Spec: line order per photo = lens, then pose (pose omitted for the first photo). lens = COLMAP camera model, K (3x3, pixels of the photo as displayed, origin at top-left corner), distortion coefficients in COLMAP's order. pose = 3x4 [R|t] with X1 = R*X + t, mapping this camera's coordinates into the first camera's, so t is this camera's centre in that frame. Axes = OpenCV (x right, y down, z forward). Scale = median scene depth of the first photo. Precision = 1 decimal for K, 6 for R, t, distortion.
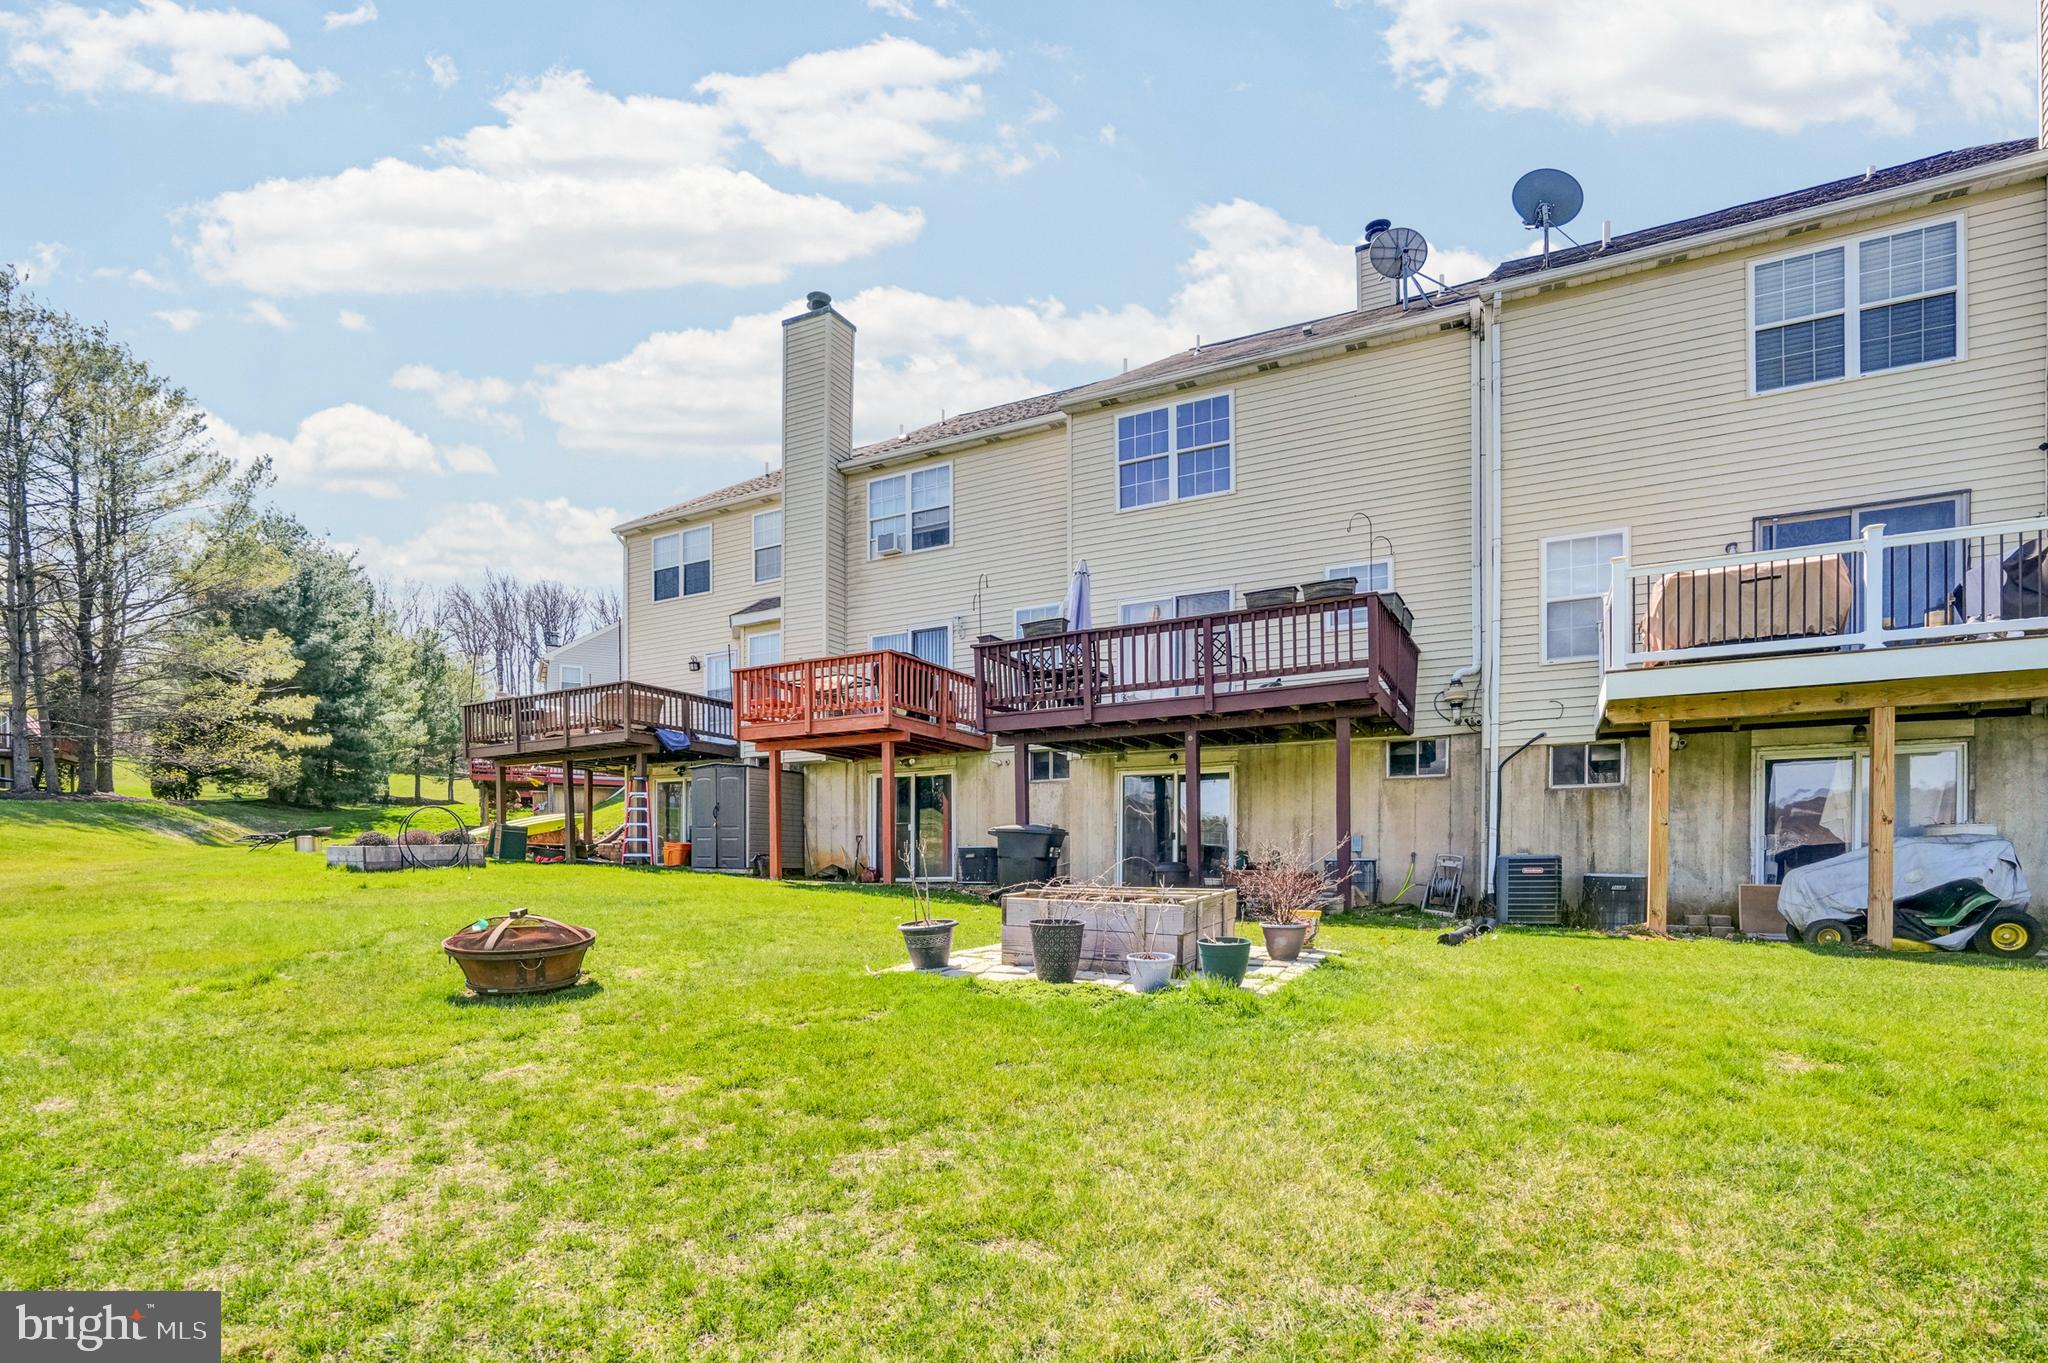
lens RADIAL K [[959.5, 0, 1019.3], [0, 959.5, 680.5], [0, 0, 1]] dist [-0.035674, 0.010414]
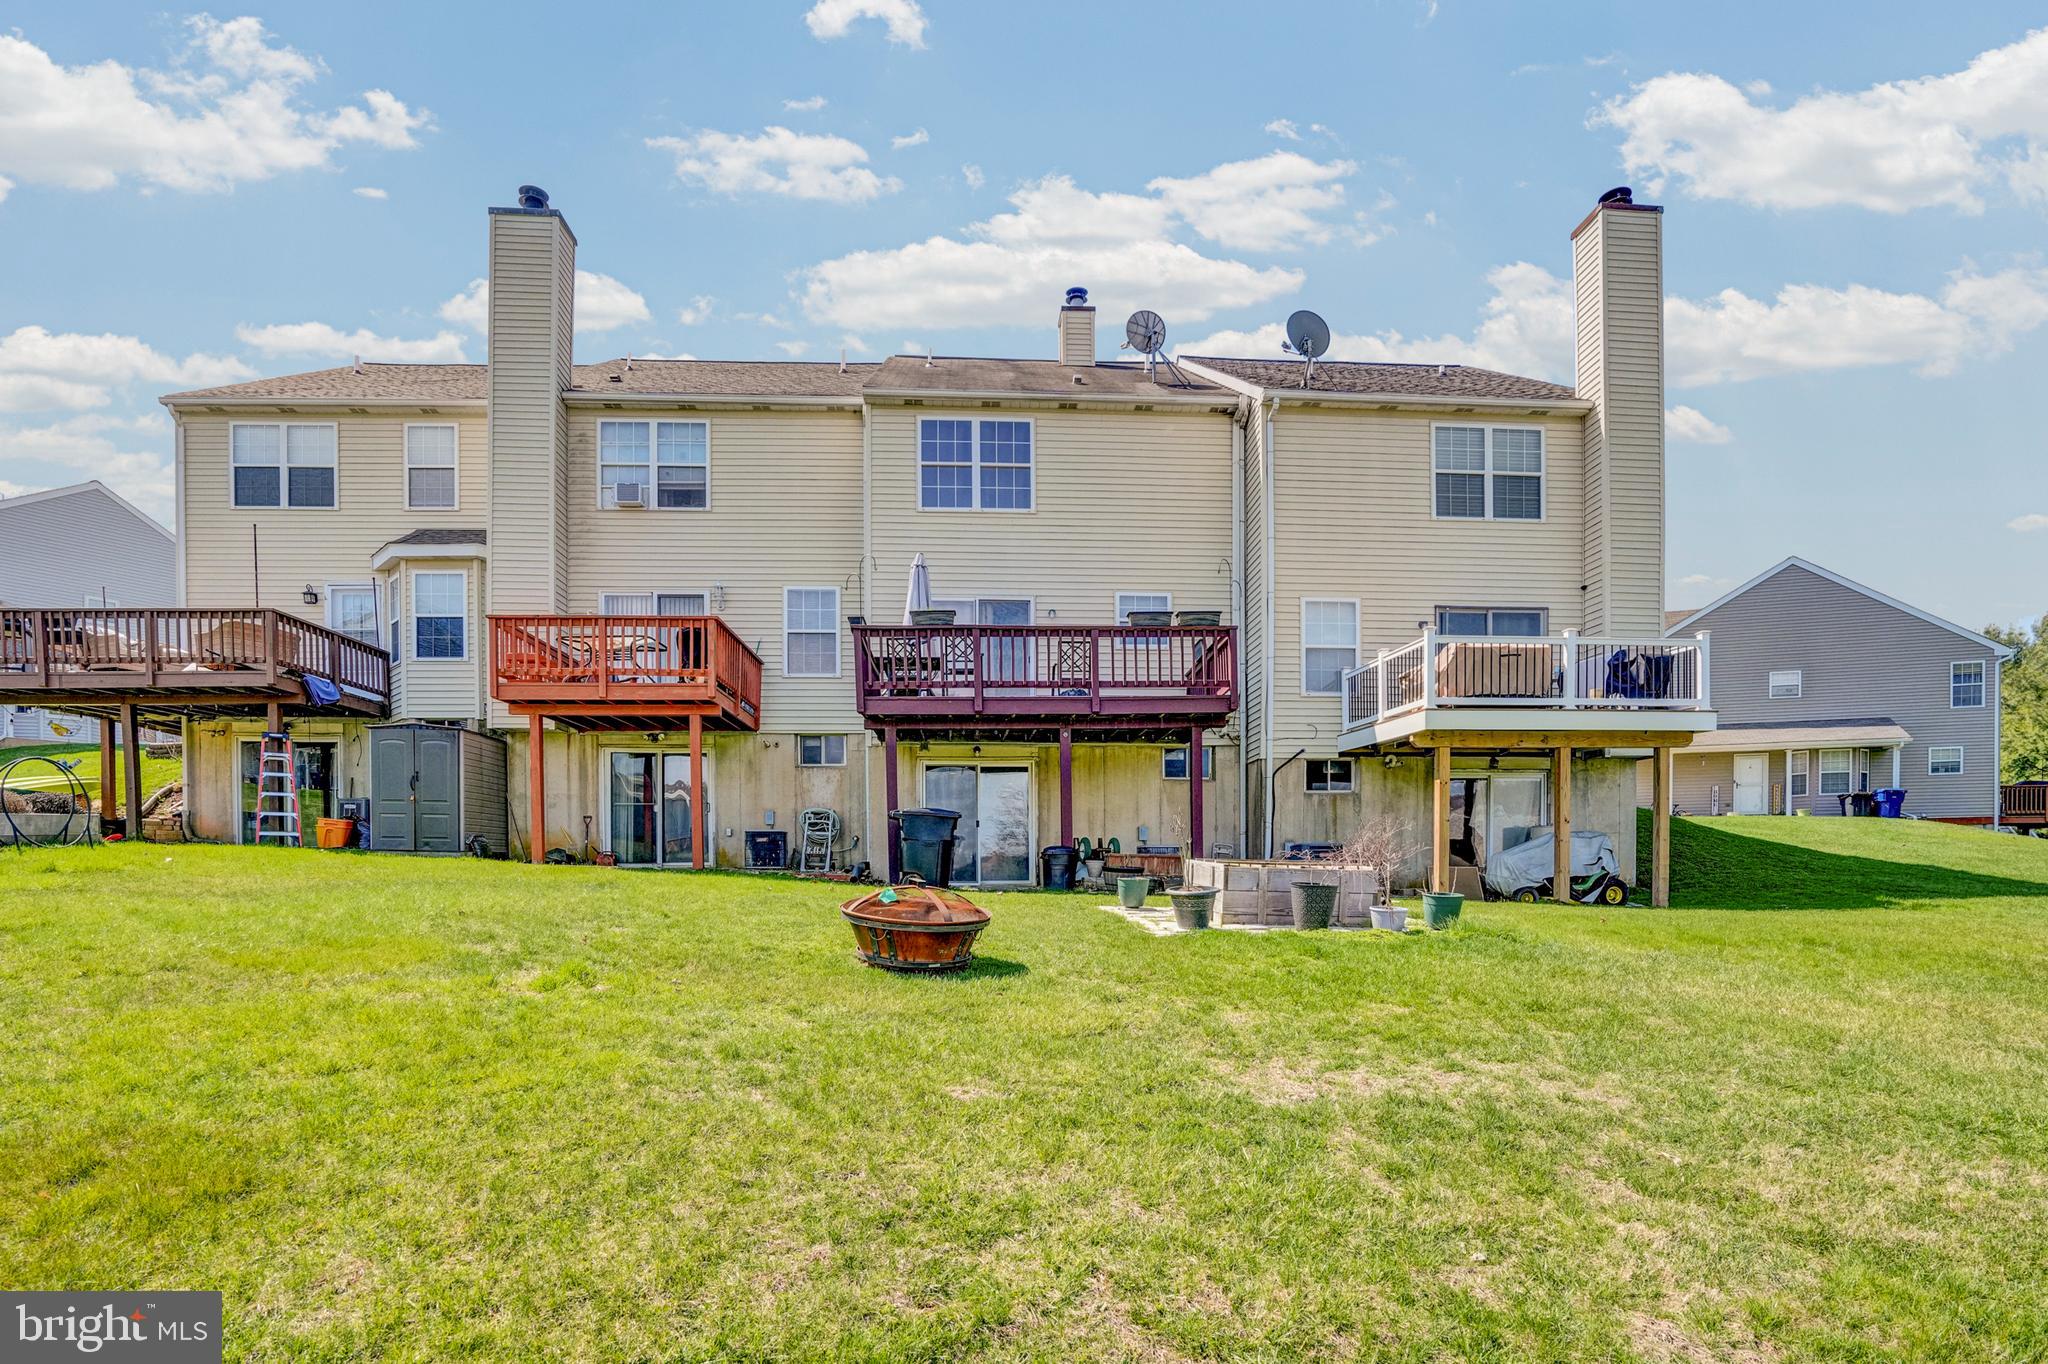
lens RADIAL K [[959.5, 0, 1019.3], [0, 959.5, 681.0], [0, 0, 1]] dist [-0.035674, 0.010414]
pose [[0.868597, 0.093975, 0.486526, -0.624989], [-0.096582, 0.995128, -0.019786, 0.038183], [-0.486016, -0.029803, 0.873442, 0.083168]]
